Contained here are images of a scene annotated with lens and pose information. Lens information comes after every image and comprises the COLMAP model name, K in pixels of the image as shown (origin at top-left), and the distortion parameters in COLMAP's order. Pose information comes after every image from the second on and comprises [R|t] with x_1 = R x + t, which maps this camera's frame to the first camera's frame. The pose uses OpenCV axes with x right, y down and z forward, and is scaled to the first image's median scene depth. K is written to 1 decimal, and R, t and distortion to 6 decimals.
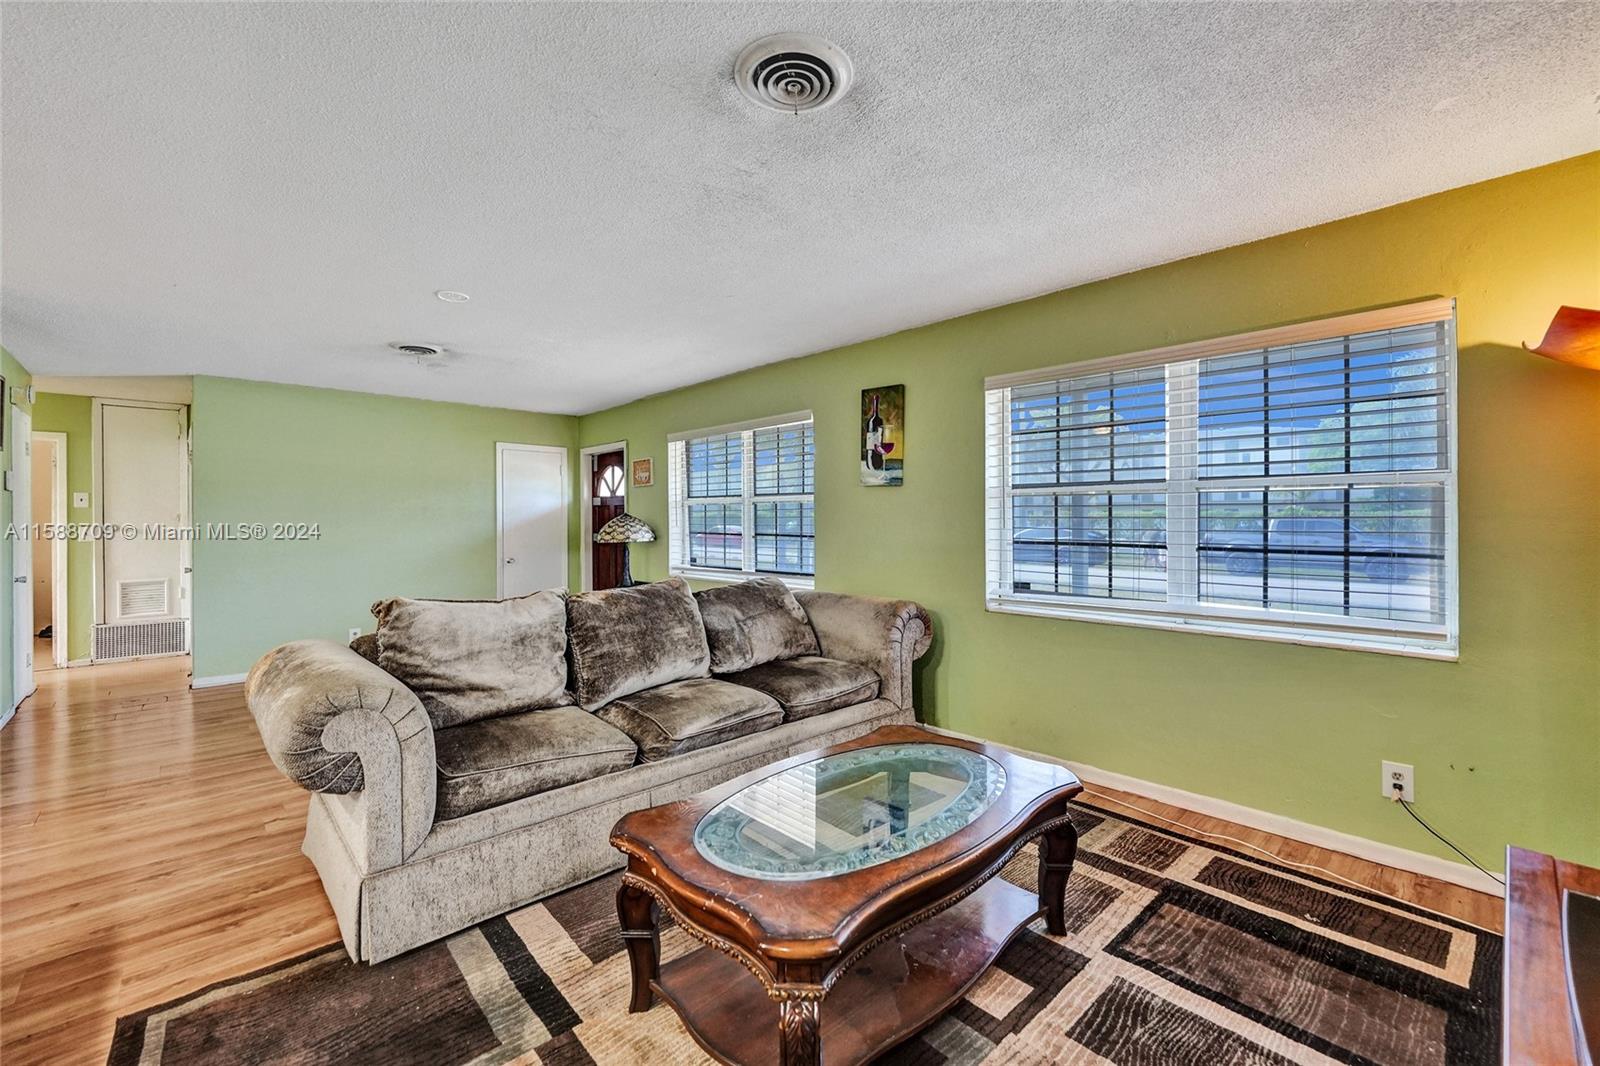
lens RADIAL K [[663.3, 0, 801.8], [0, 663.3, 526.8], [0, 0, 1]] dist [-0.000248, 0.000049]
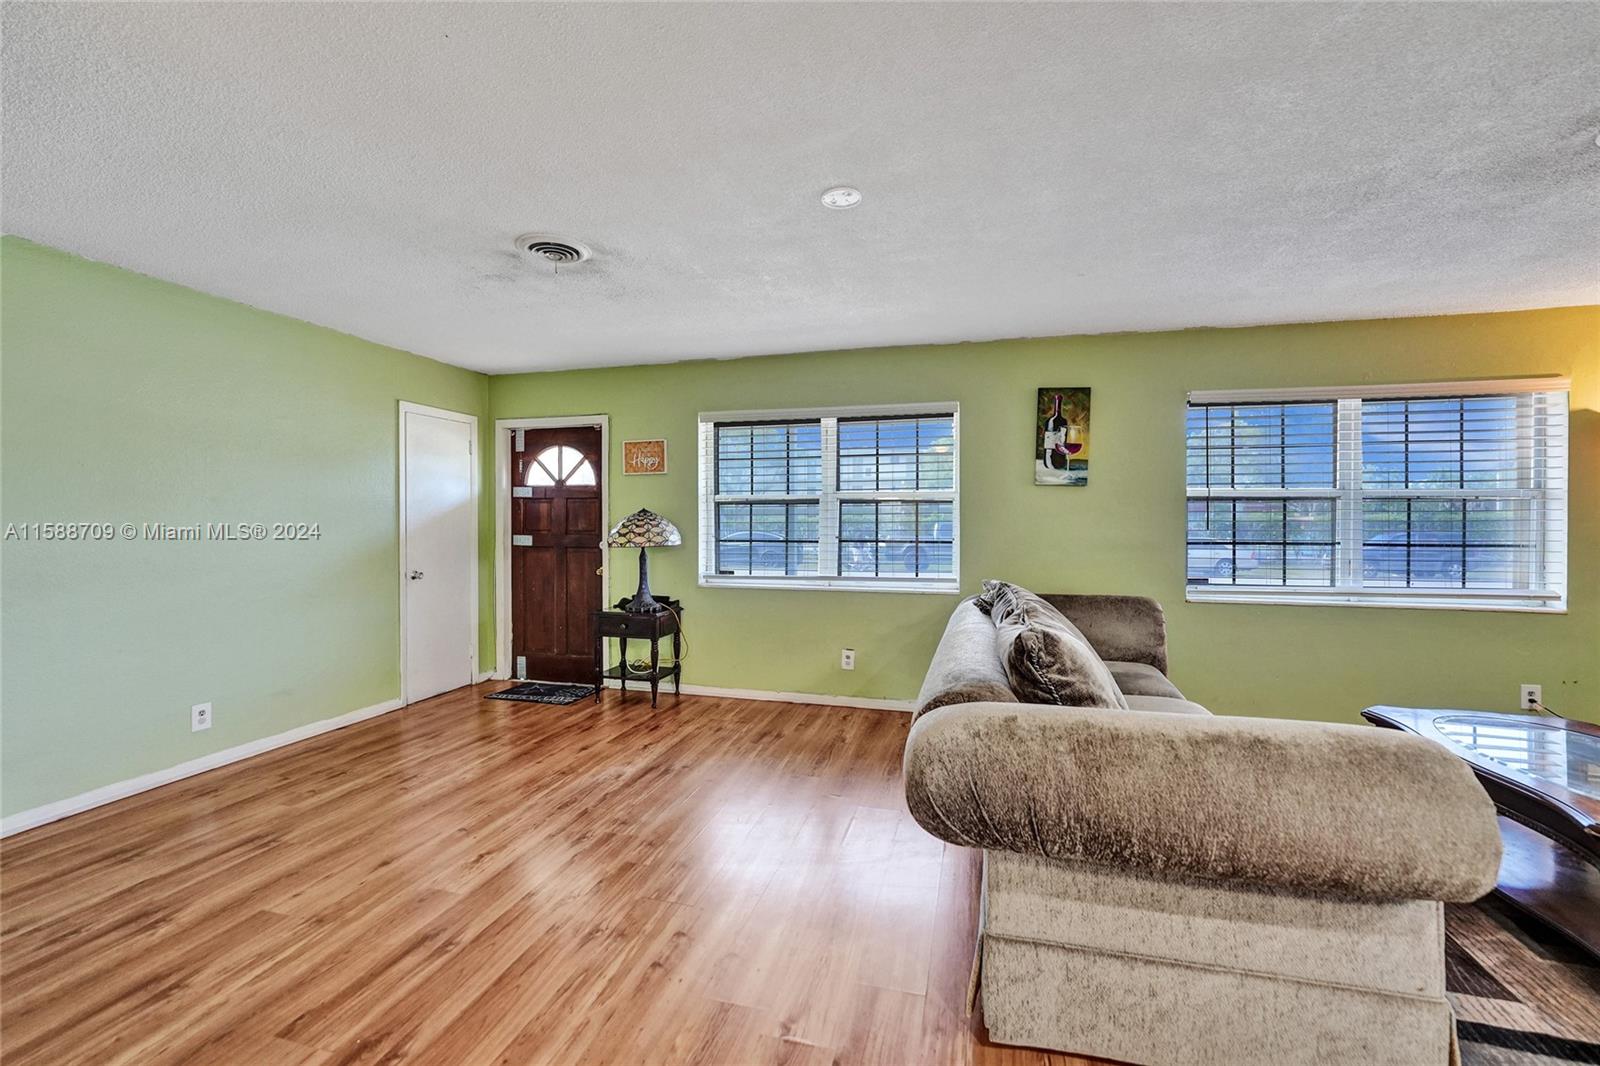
lens RADIAL K [[674.6, 0, 794.0], [0, 674.6, 516.3], [0, 0, 1]] dist [-0.008792, 0.000249]
pose [[0.856298, 0.009741, 0.516390, -0.767649], [-0.000853, 0.999847, -0.017447, 0.003603], [-0.516481, 0.014500, 0.856176, 0.338293]]
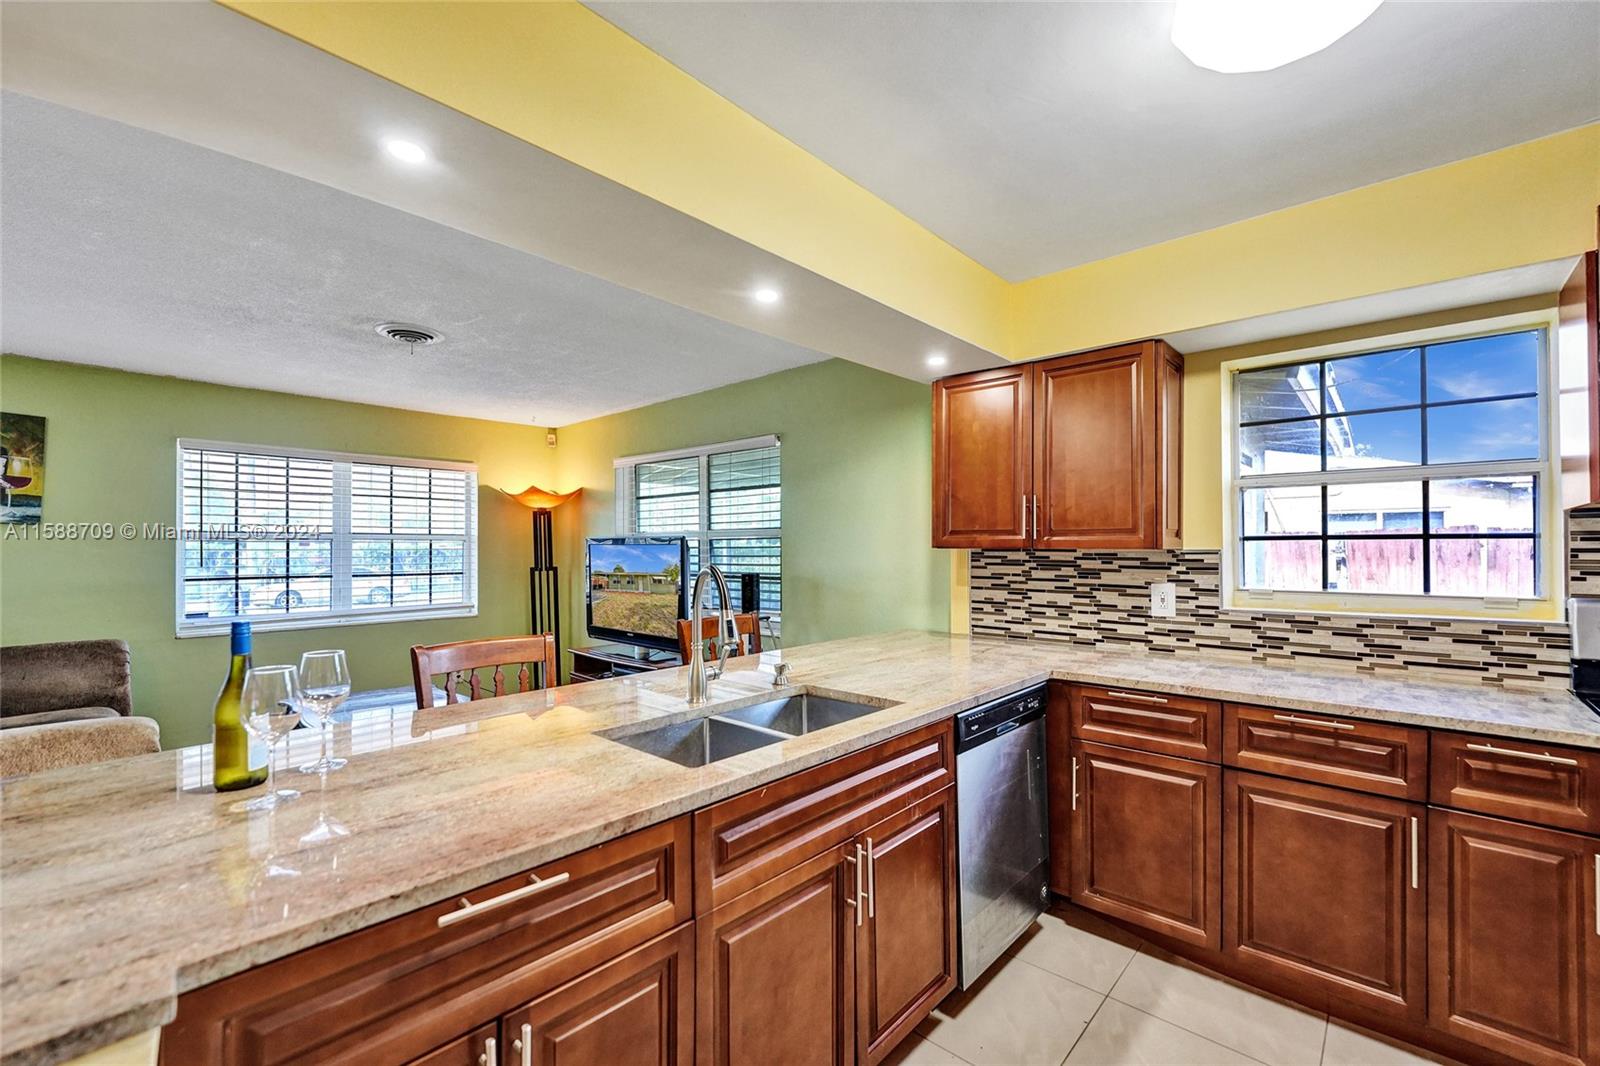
lens RADIAL K [[666.9, 0, 807.5], [0, 666.9, 544.9], [0, 0, 1]] dist [-0.014540, 0.005225]
pose [[-0.080435, 0.011214, 0.996697, -0.852955], [0.018653, 0.999779, -0.009743, -0.004363], [-0.996585, 0.017807, -0.080627, -0.000008]]
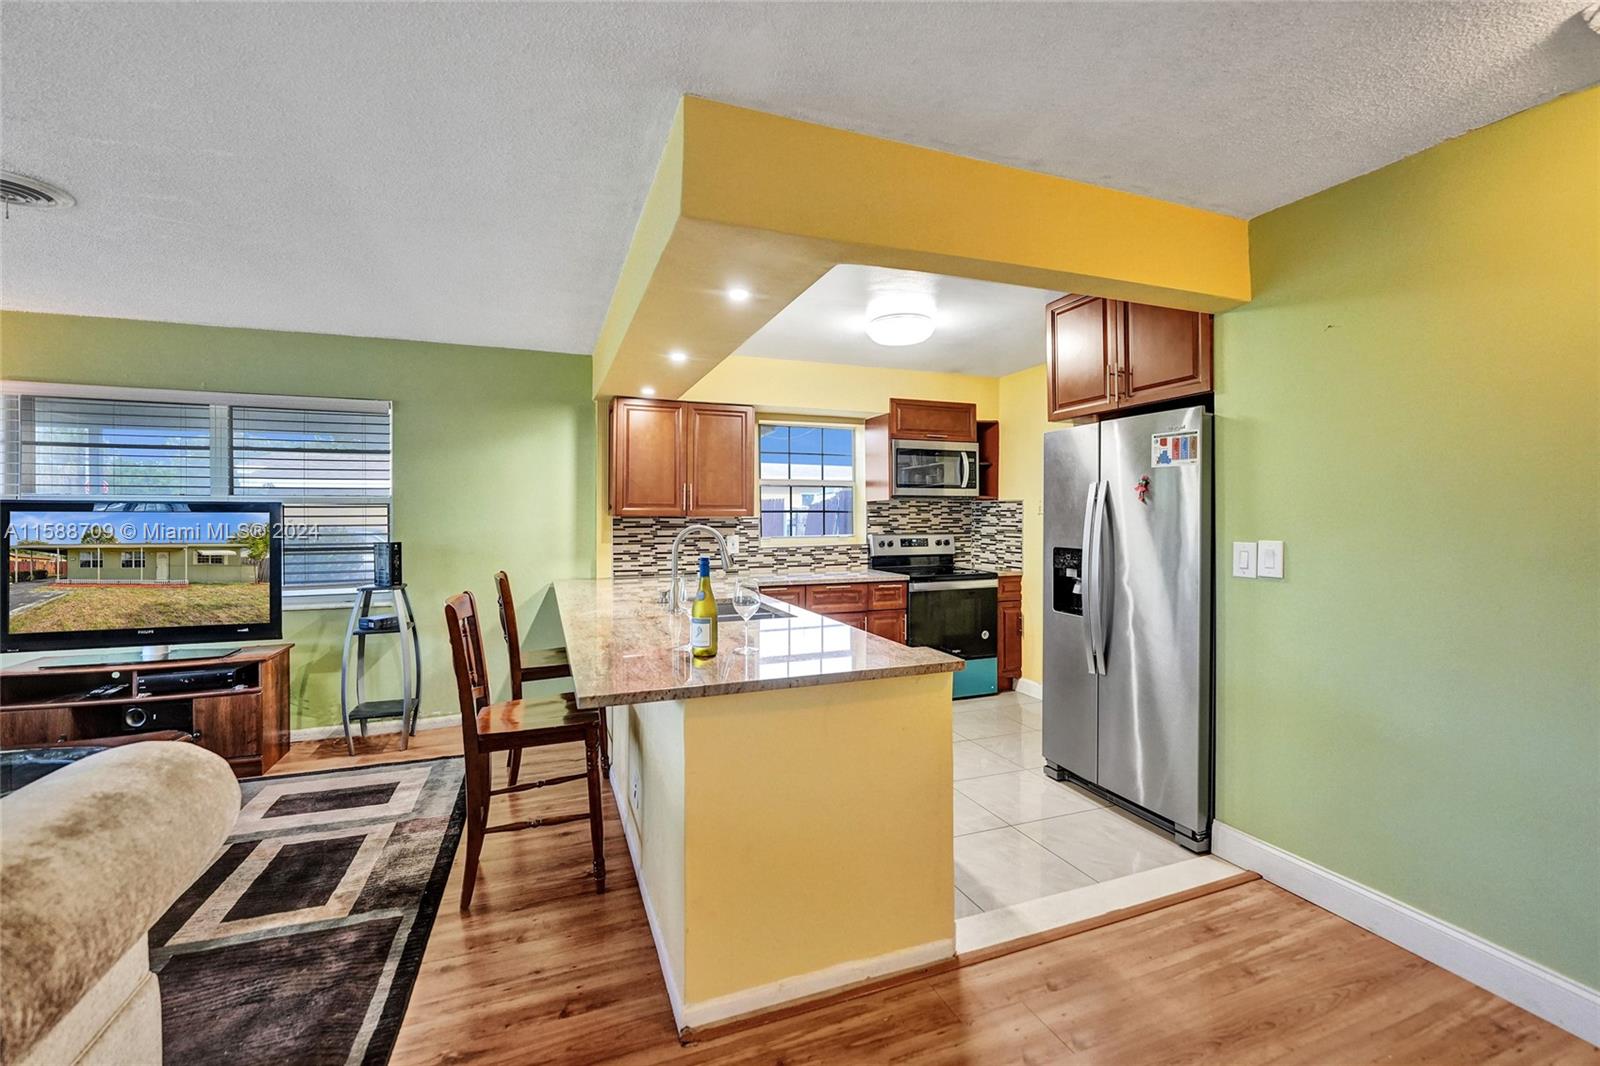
lens RADIAL K [[674.6, 0, 794.0], [0, 674.6, 516.3], [0, 0, 1]] dist [-0.008792, 0.000249]
pose [[-0.922831, 0.009217, 0.385095, -0.793622], [0.015505, 0.999792, 0.013227, -0.014630], [-0.384894, 0.018177, -0.922782, 0.668649]]
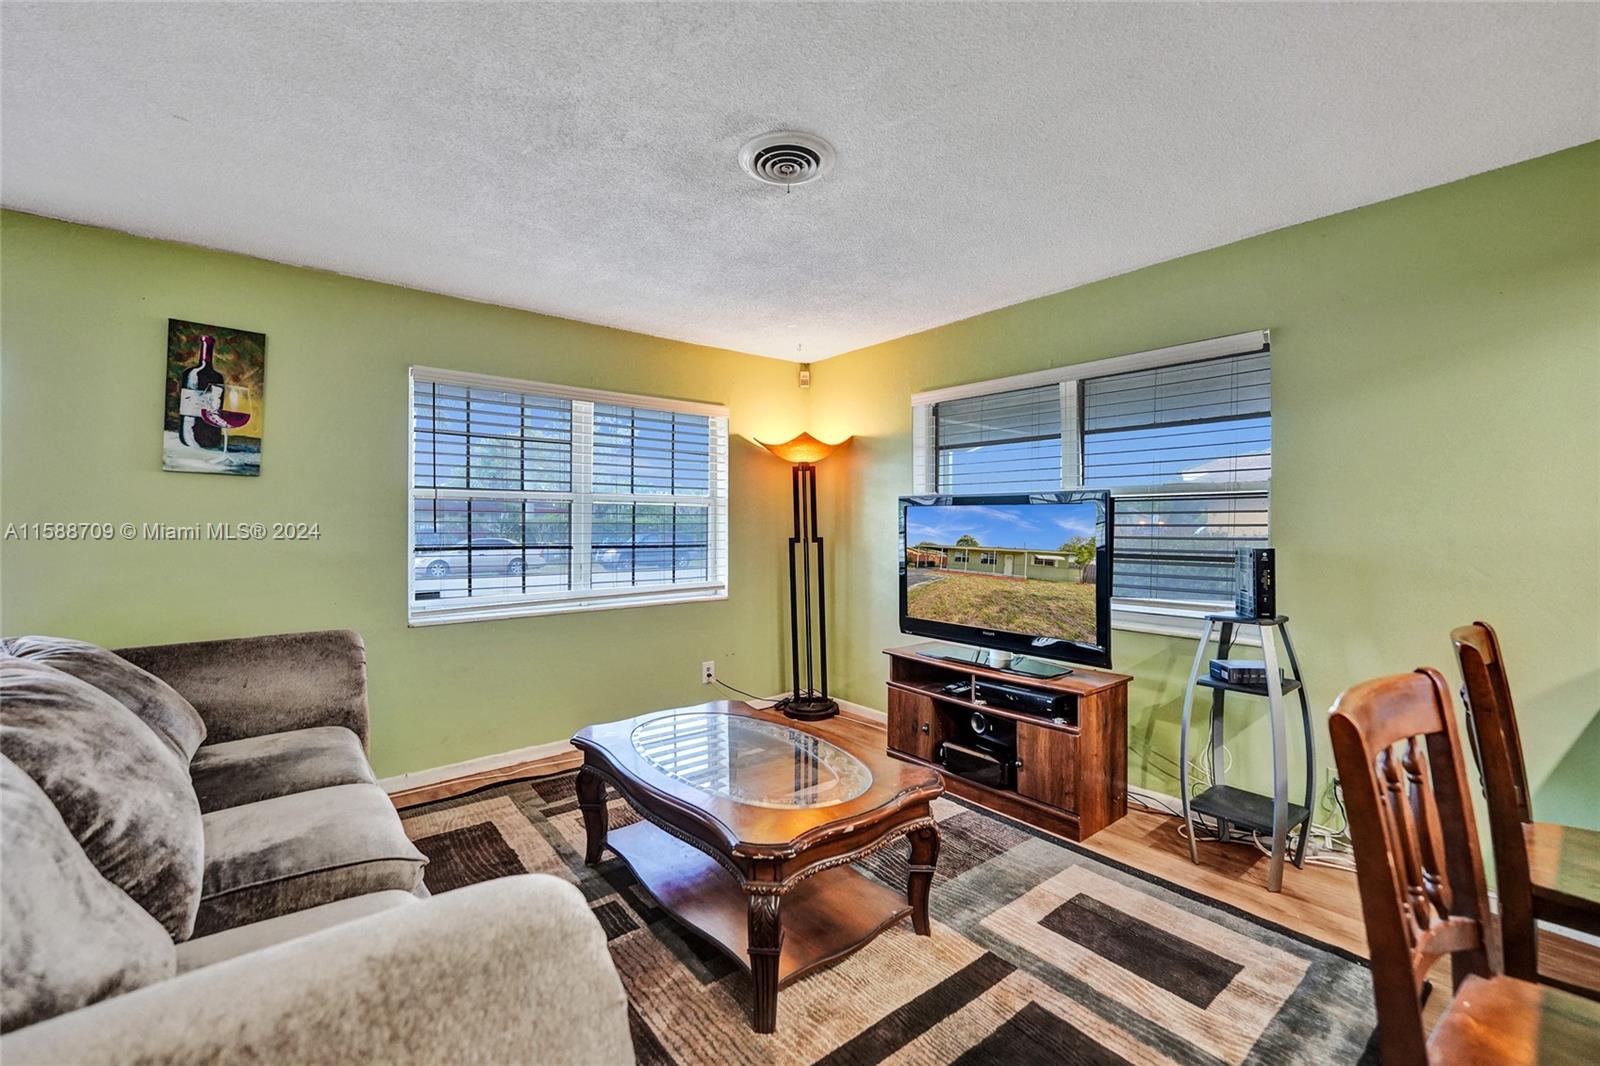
lens RADIAL K [[668.4, 0, 804.6], [0, 668.4, 520.6], [0, 0, 1]] dist [-0.010380, -0.000161]
pose [[0.064450, 0.008747, 0.997883, -0.512308], [0.015724, 0.999829, -0.009780, 0.001148], [-0.997797, 0.016321, 0.064302, 0.371763]]
